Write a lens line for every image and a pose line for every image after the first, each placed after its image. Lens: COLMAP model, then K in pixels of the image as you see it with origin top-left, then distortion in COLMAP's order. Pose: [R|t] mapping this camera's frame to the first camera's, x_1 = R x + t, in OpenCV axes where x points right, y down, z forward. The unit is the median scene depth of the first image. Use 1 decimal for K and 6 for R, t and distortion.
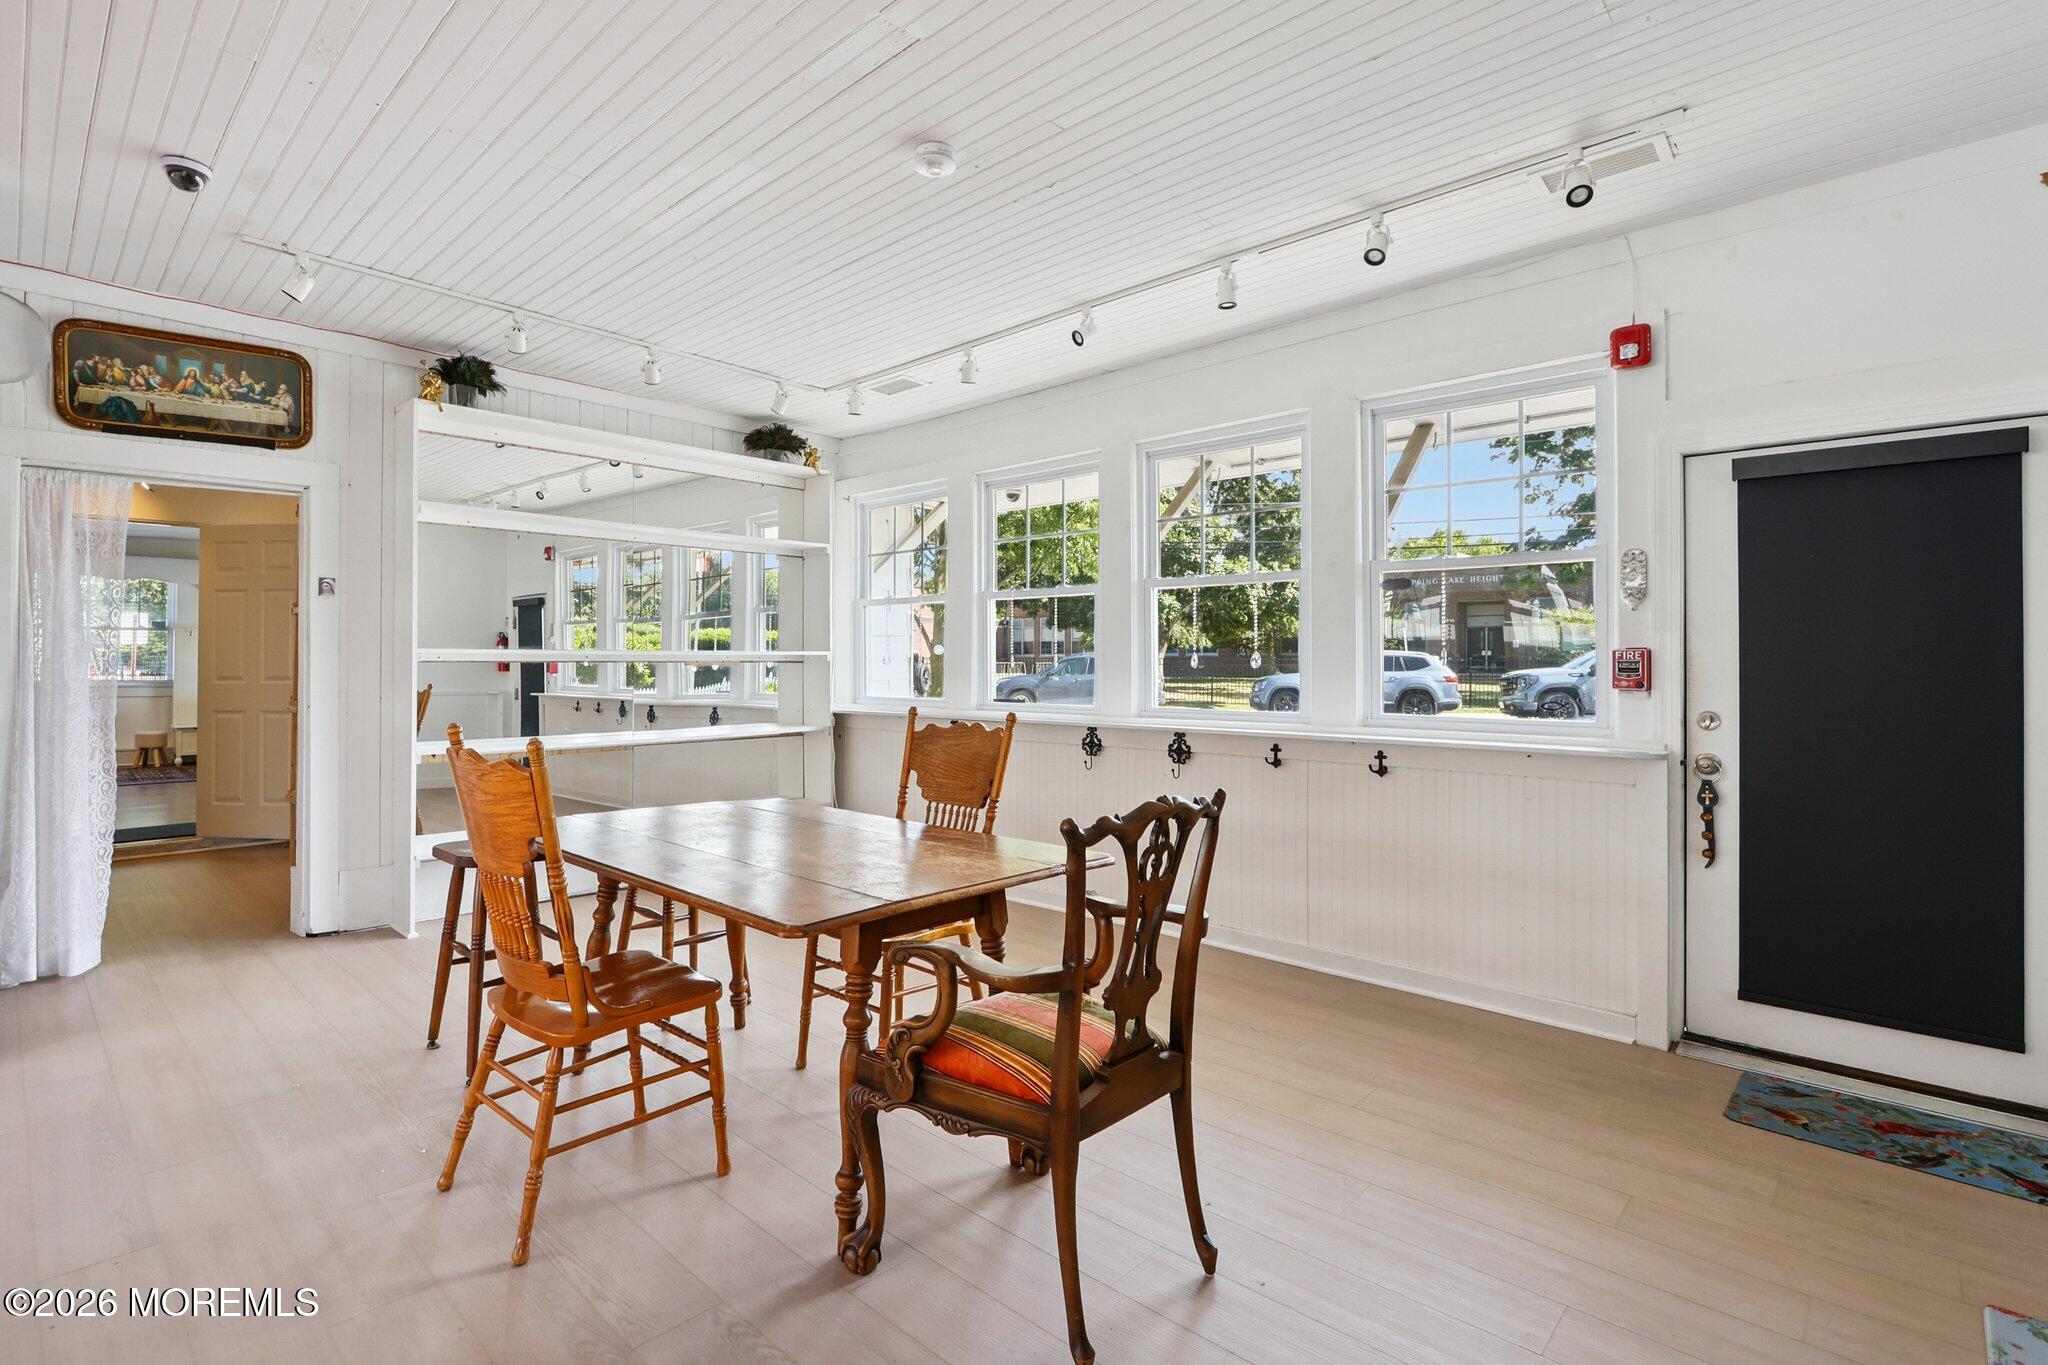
lens RADIAL K [[968.5, 0, 1013.0], [0, 968.5, 673.9], [0, 0, 1]] dist [-0.012905, 0.000586]
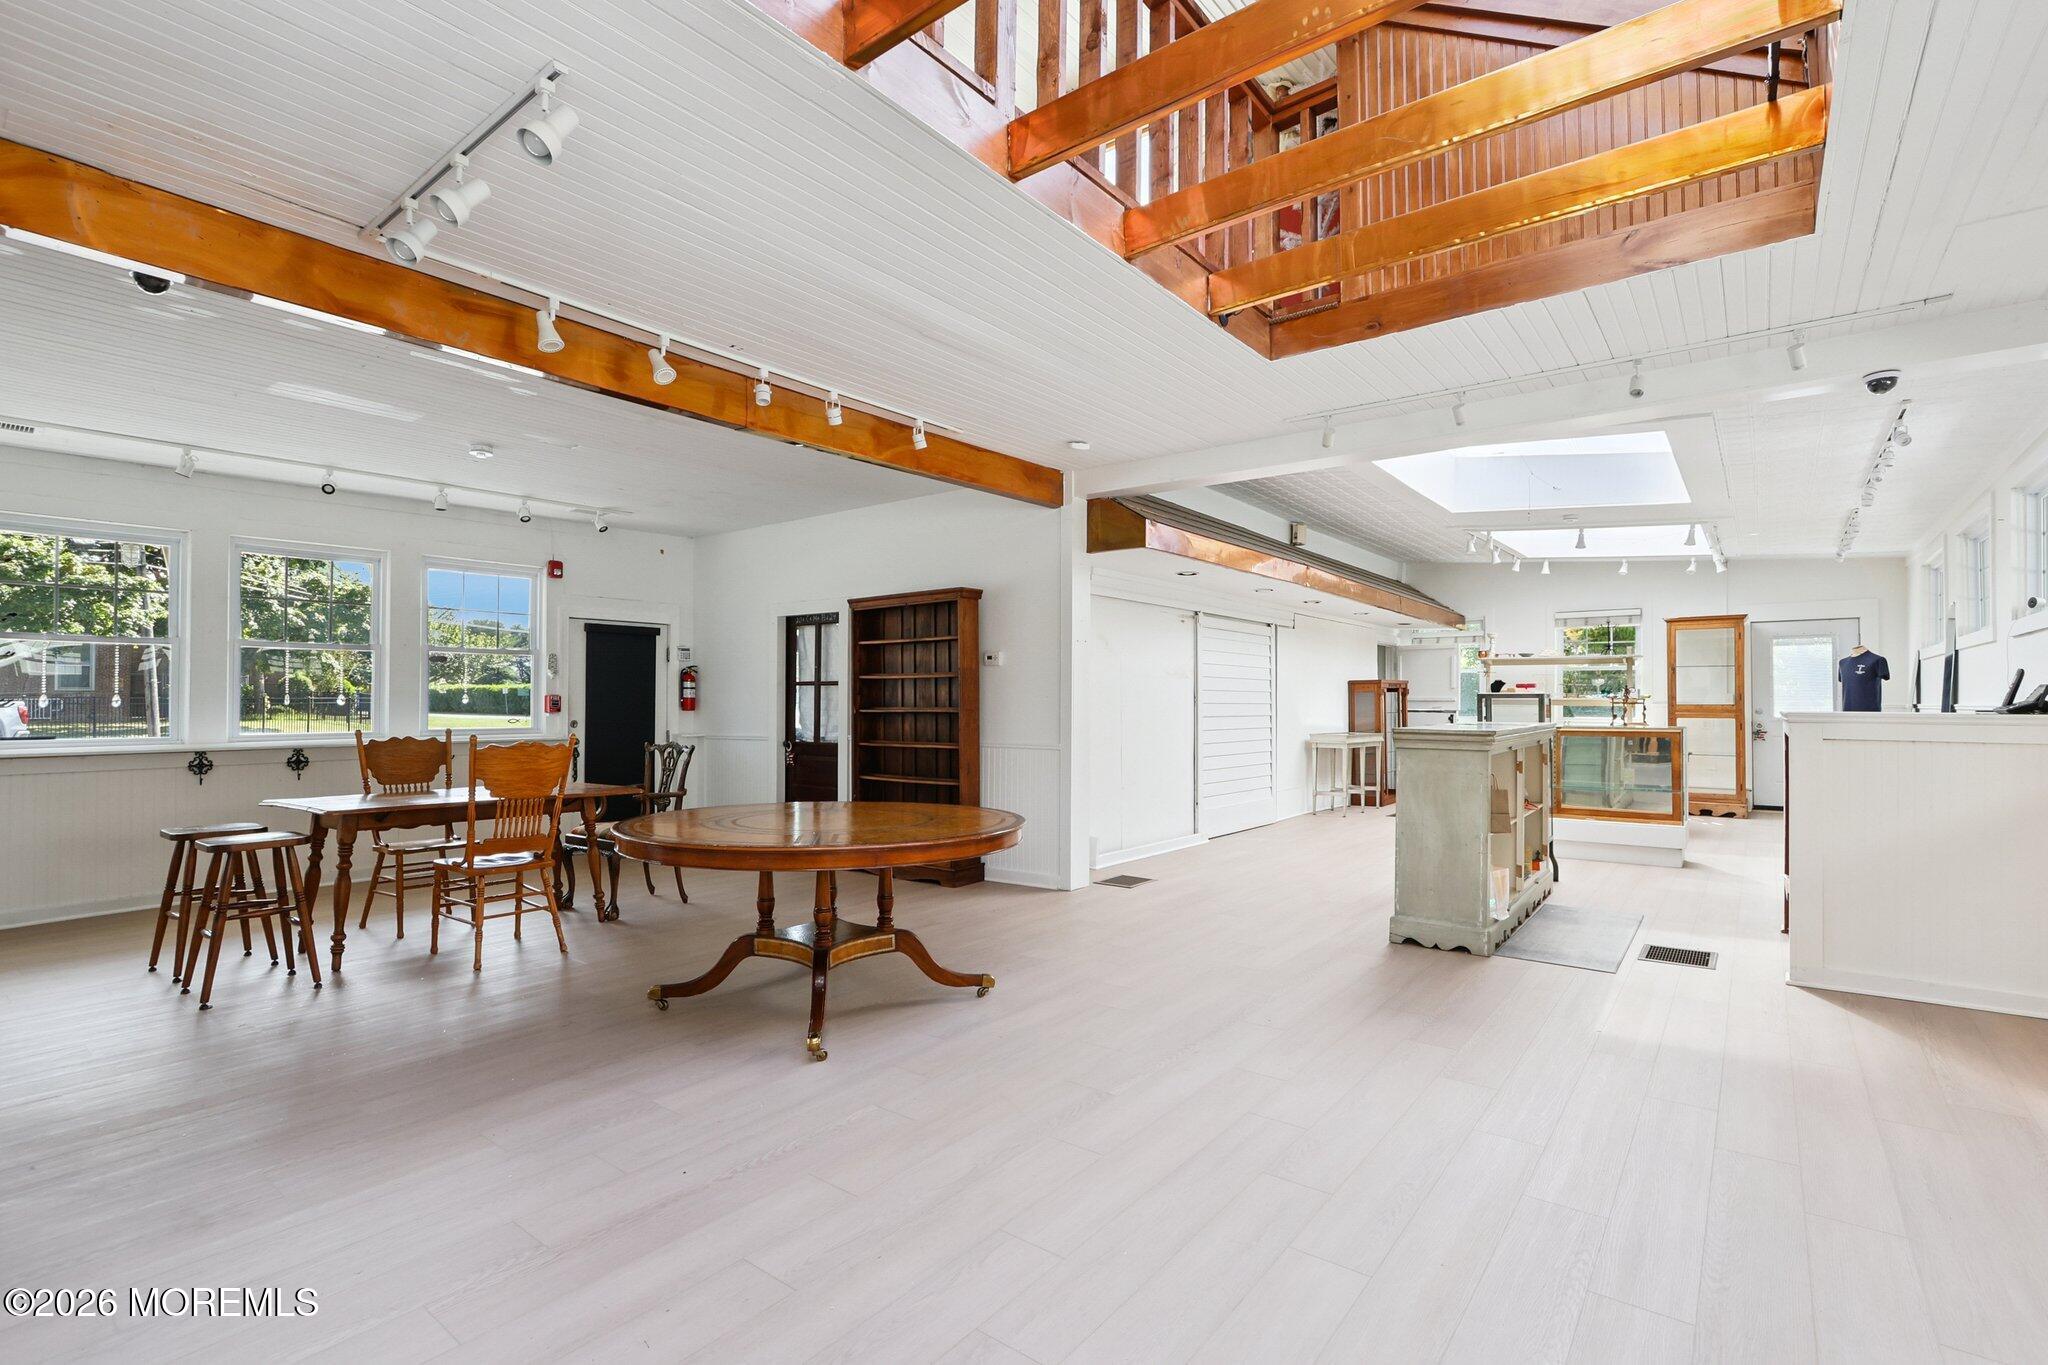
lens RADIAL K [[965.9, 0, 991.6], [0, 965.9, 694.8], [0, 0, 1]] dist [-0.009601, -0.000378]
pose [[-0.055904, 0.002846, 0.998432, -1.812928], [0.008464, 0.999961, -0.002376, -0.011902], [-0.998400, 0.008318, -0.055926, 0.047218]]
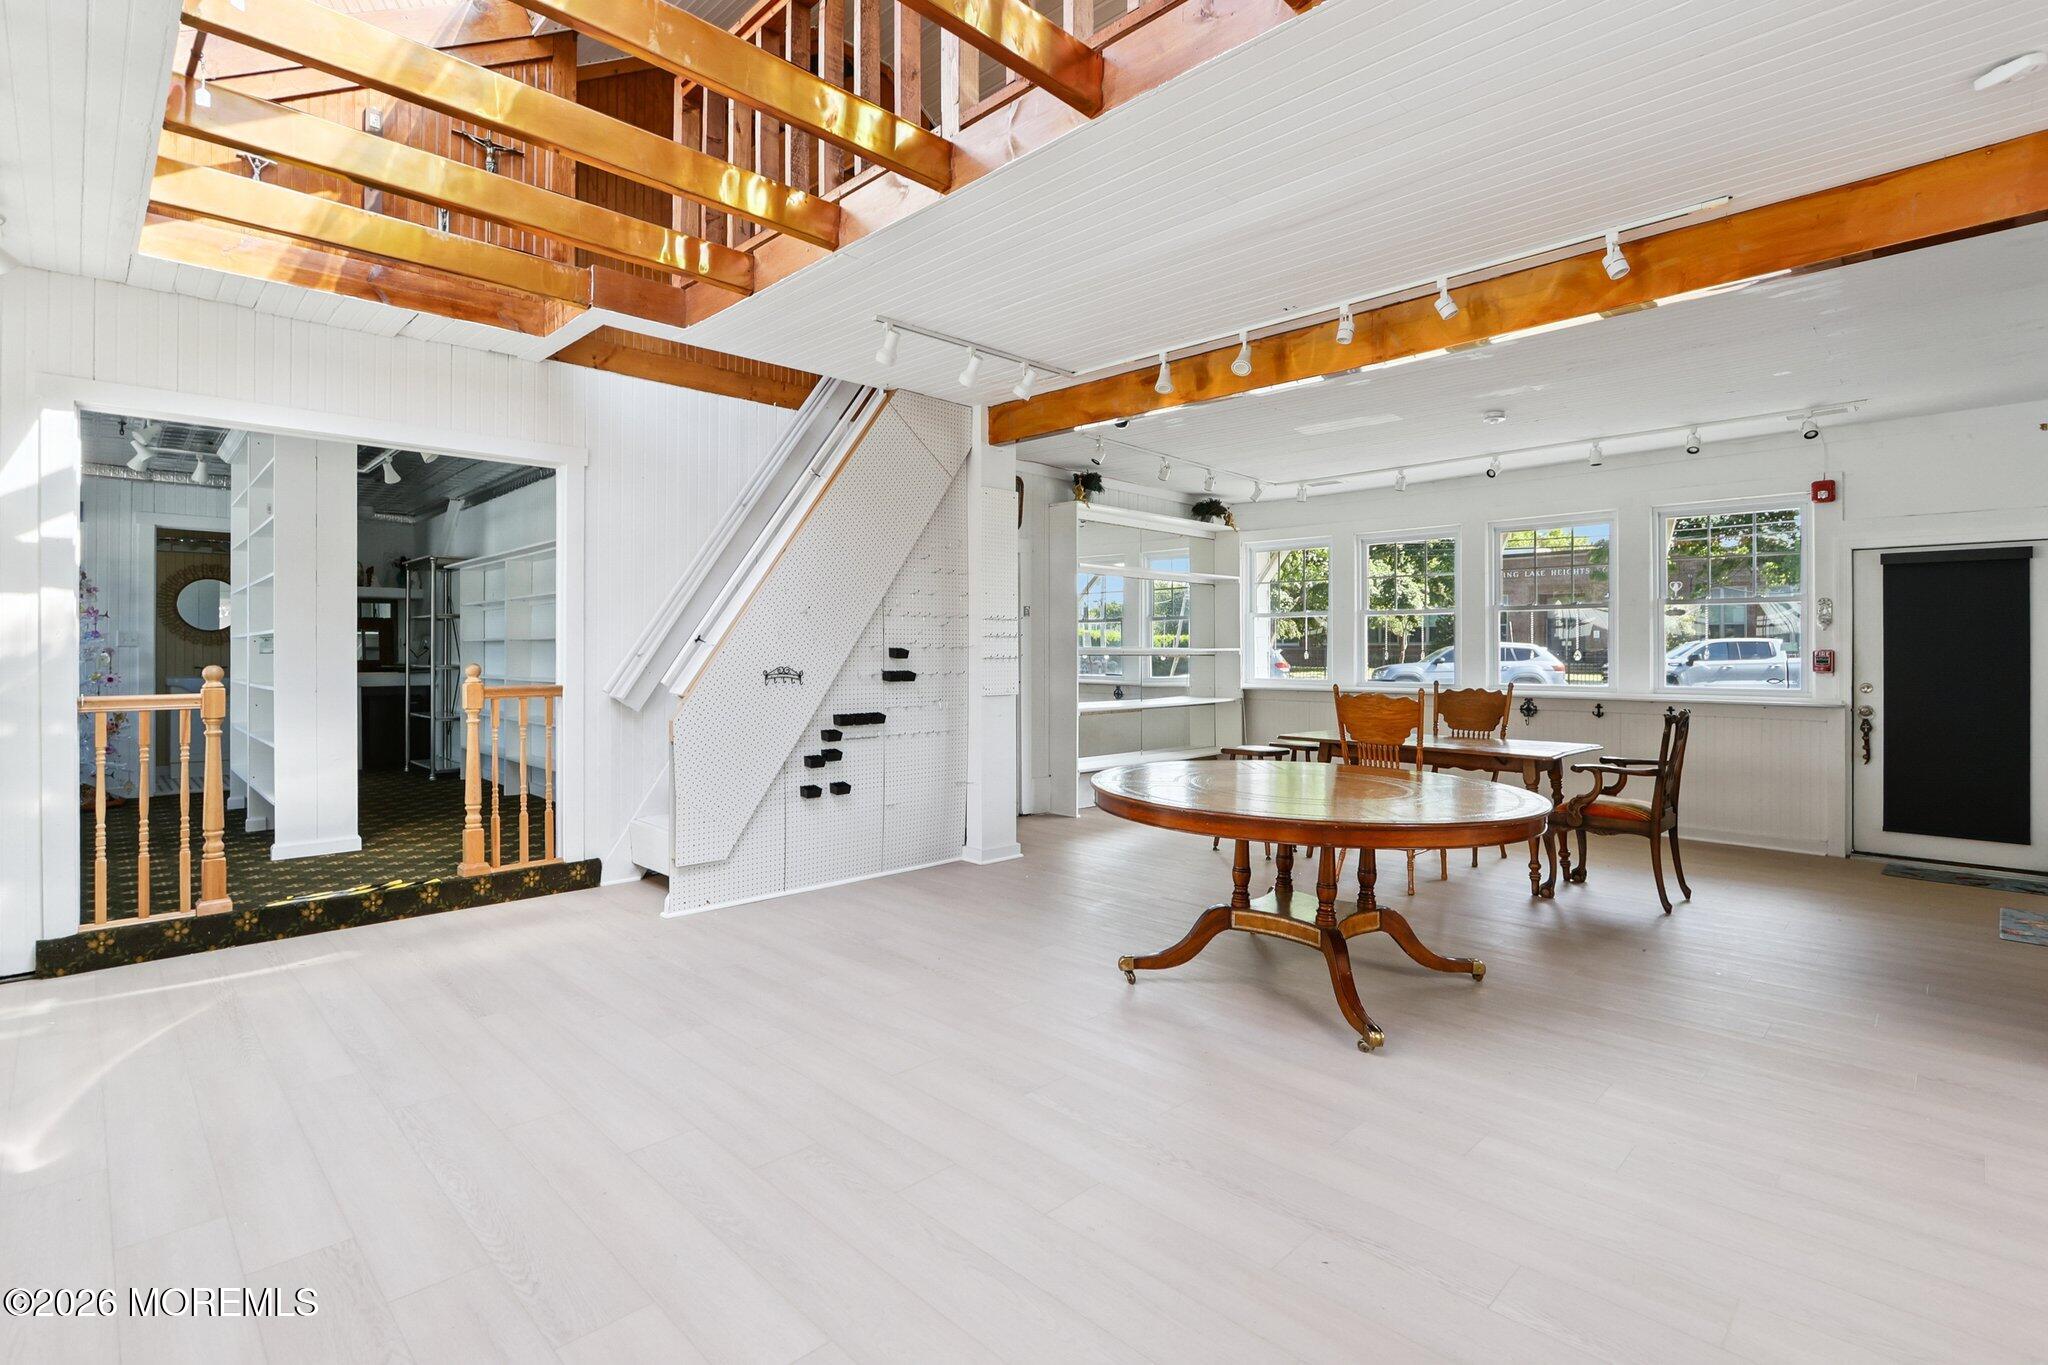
lens RADIAL K [[964.1, 0, 1034.3], [0, 964.1, 665.1], [0, 0, 1]] dist [-0.008115, 0.000559]
pose [[0.999502, 0.001207, -0.031541, -0.860954], [-0.001140, 0.999997, 0.002141, 0.000289], [0.031544, -0.002104, 0.999500, -0.947803]]
